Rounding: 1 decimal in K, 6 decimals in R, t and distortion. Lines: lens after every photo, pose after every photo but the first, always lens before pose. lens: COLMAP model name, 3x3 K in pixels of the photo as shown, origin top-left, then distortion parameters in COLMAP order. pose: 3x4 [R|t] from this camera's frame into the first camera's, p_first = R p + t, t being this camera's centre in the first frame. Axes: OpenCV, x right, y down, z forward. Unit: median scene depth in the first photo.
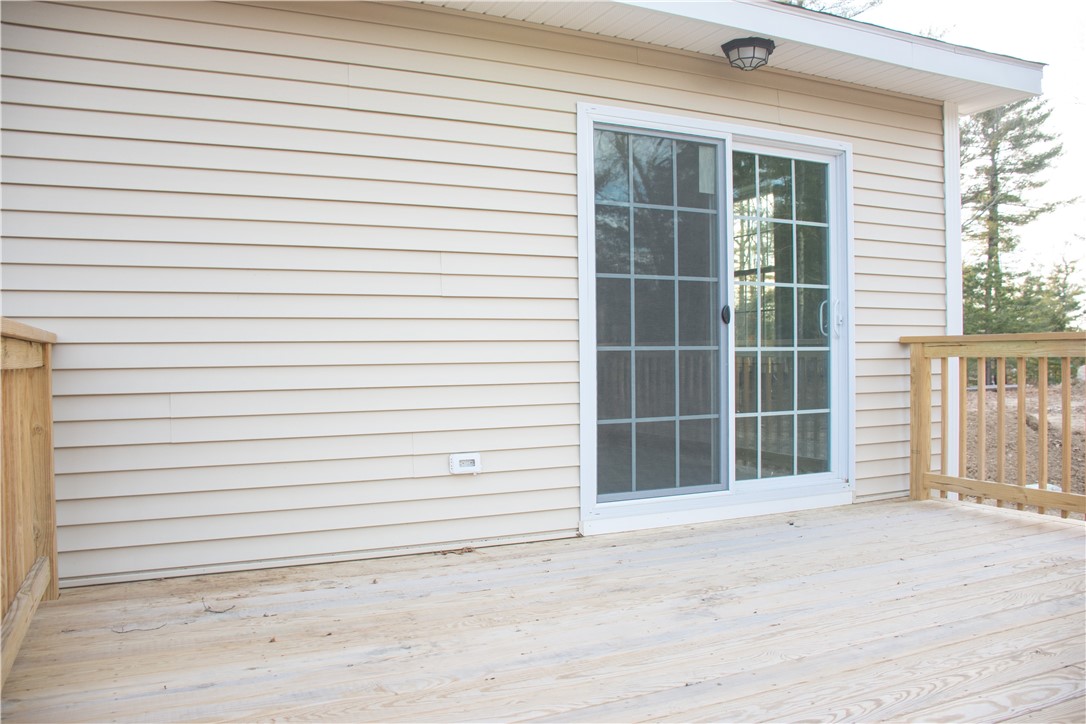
lens RADIAL K [[825.9, 0, 547.2], [0, 825.9, 363.1], [0, 0, 1]] dist [-0.011757, 0.024698]
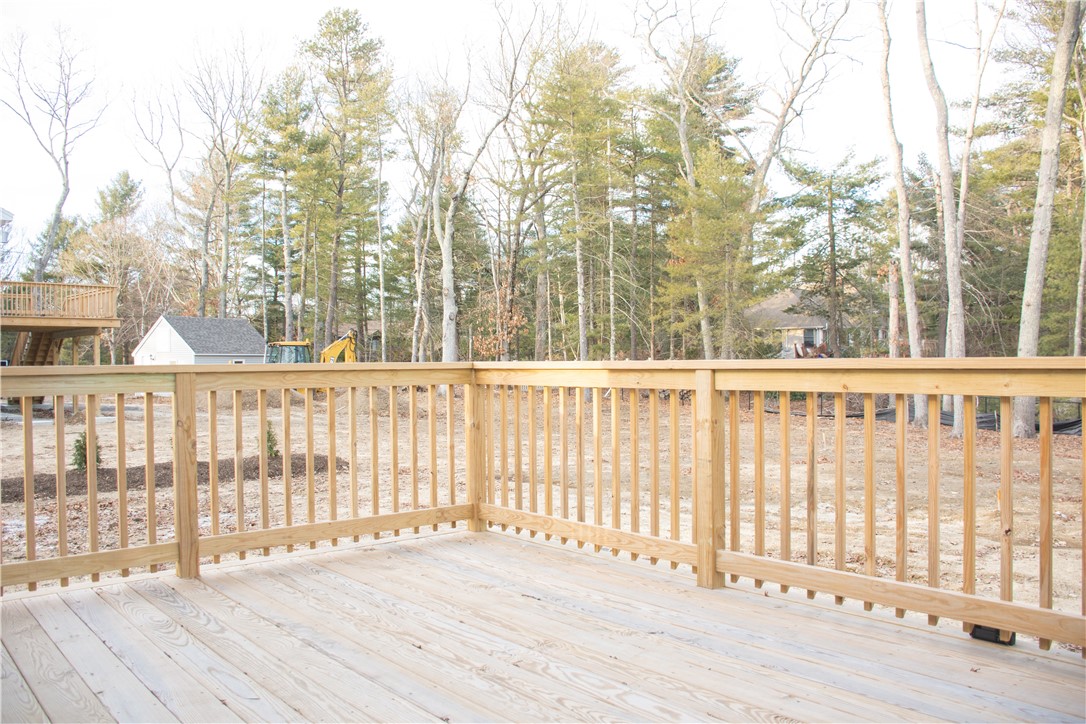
lens RADIAL K [[825.9, 0, 549.3], [0, 825.9, 368.3], [0, 0, 1]] dist [-0.011757, 0.024698]
pose [[-0.242091, 0.039319, 0.969456, -0.489616], [0.016011, 0.999204, -0.036528, 0.003144], [-0.970121, 0.006679, -0.242528, 1.219714]]
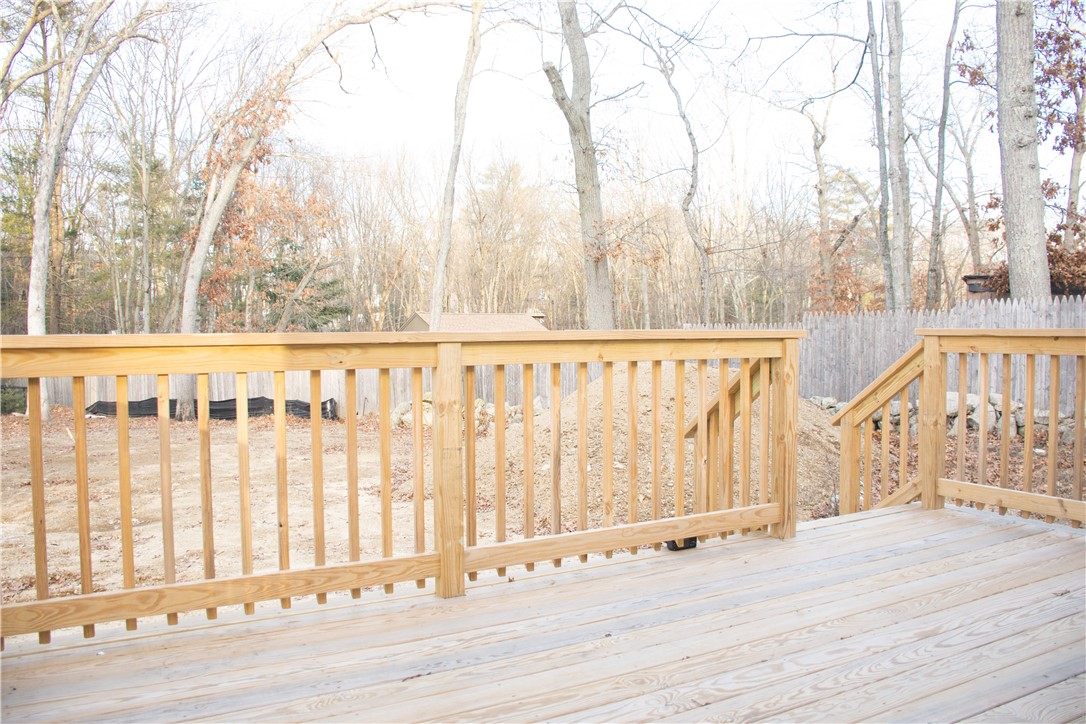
lens RADIAL K [[825.9, 0, 546.8], [0, 825.9, 358.5], [0, 0, 1]] dist [-0.011757, 0.024698]
pose [[-0.997590, 0.028362, -0.063319, 0.853469], [0.027672, 0.999548, 0.011744, -0.039252], [0.063624, 0.009964, -0.997924, 1.905242]]
